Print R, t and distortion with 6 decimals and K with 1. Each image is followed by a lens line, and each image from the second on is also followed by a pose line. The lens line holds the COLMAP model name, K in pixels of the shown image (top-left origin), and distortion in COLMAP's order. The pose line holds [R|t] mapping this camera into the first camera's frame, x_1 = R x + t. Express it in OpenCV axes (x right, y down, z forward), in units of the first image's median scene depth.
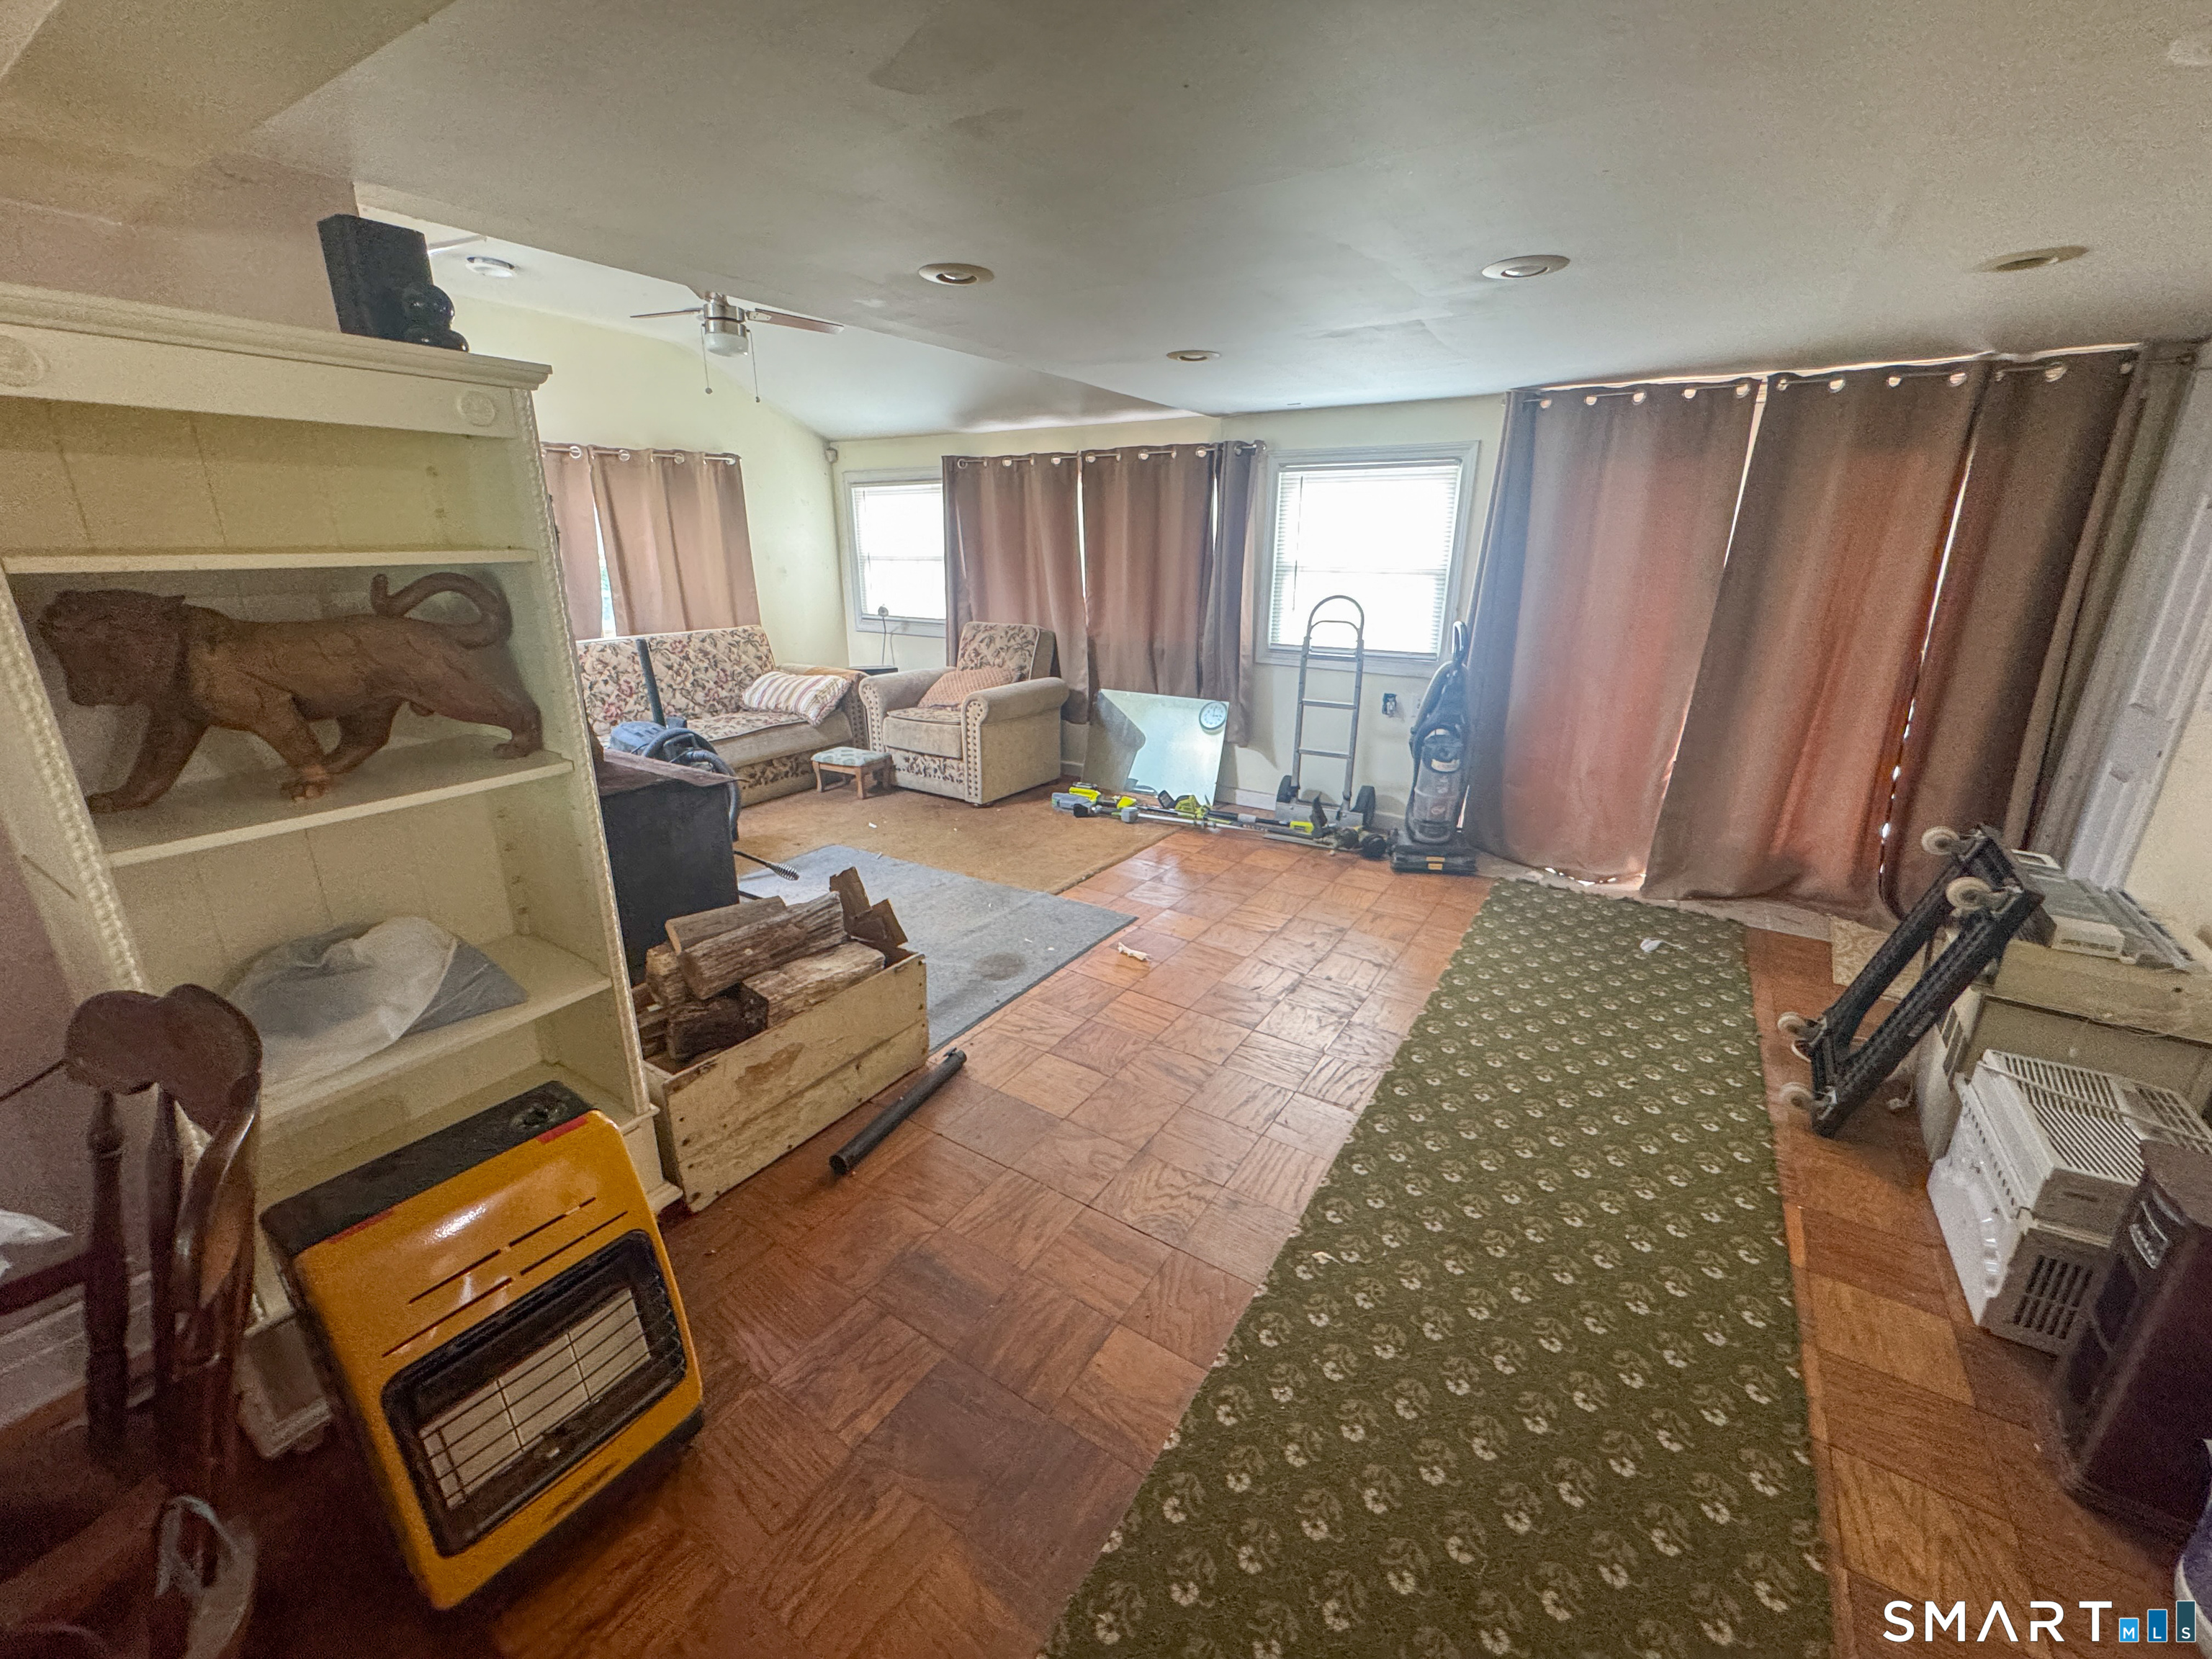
lens RADIAL K [[903.2, 0, 1099.8], [0, 903.2, 833.8], [0, 0, 1]] dist [-0.000148, 0.000027]
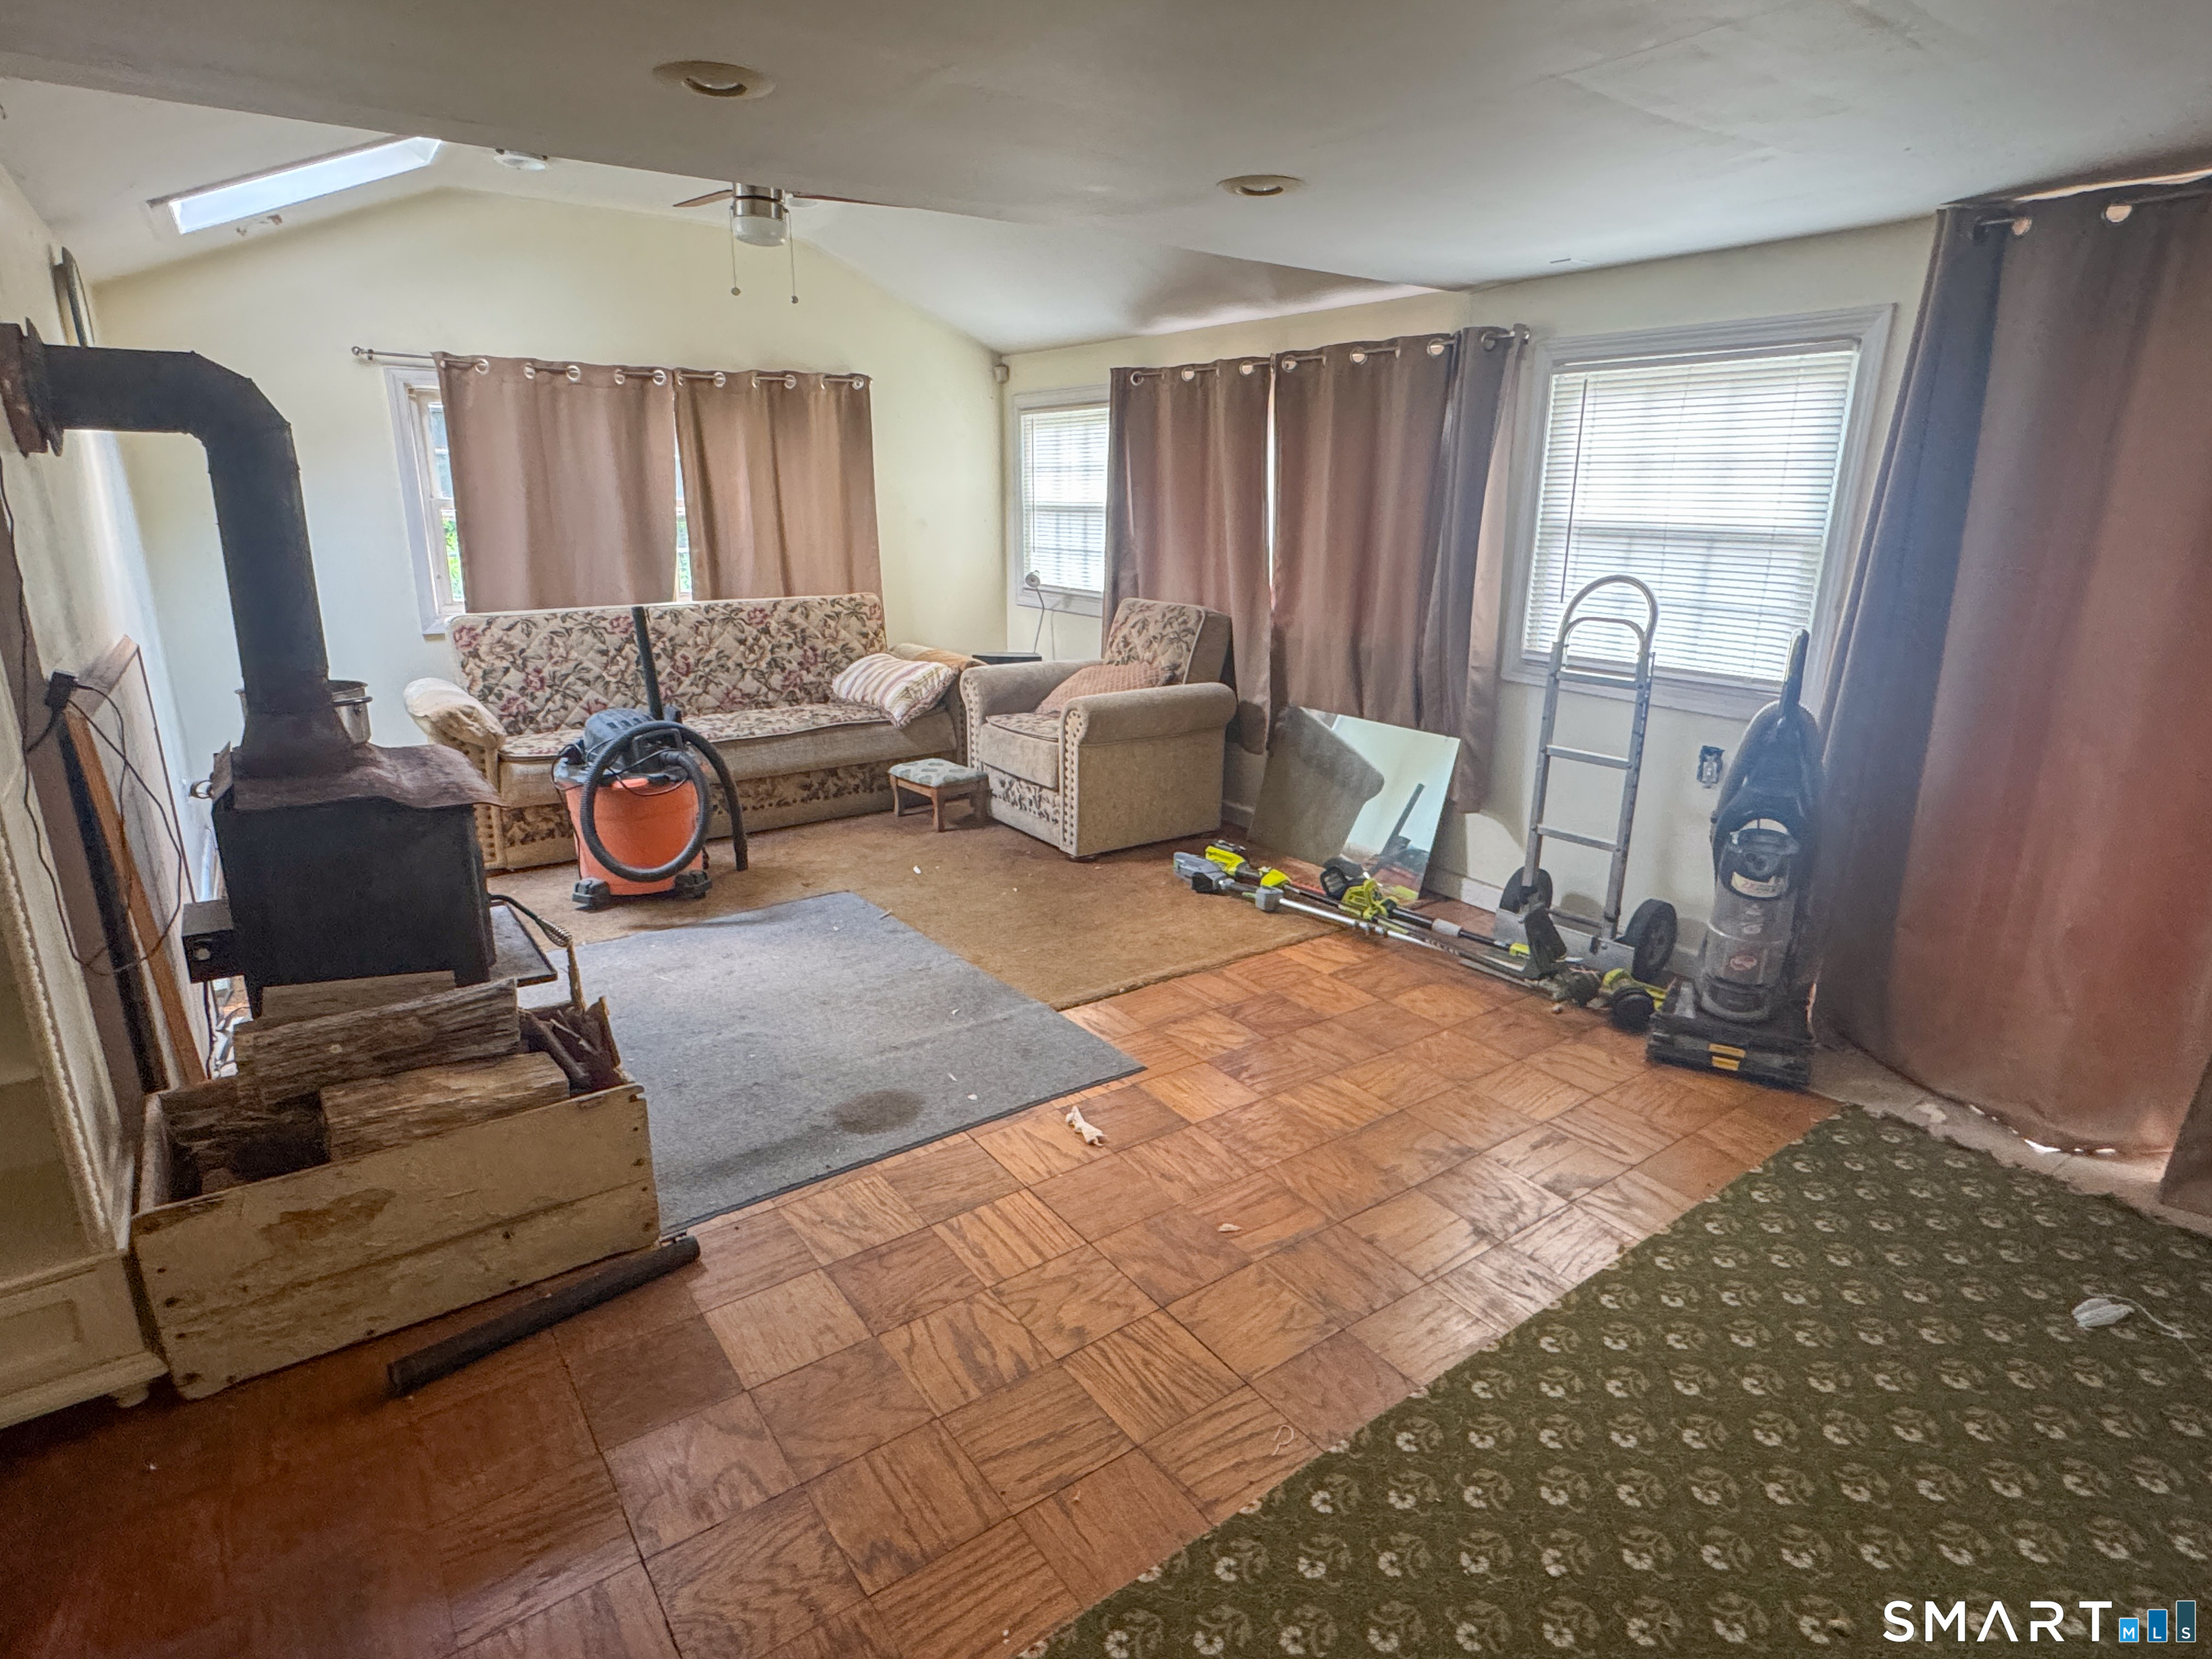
lens RADIAL K [[1194.5, 0, 1106.6], [0, 1194.5, 831.2], [0, 0, 1]] dist [0.001340, -0.001080]
pose [[0.930286, 0.103623, -0.351895, 0.238063], [-0.115896, 0.993164, -0.013930, -0.046875], [0.348046, 0.053742, 0.935936, 0.155219]]
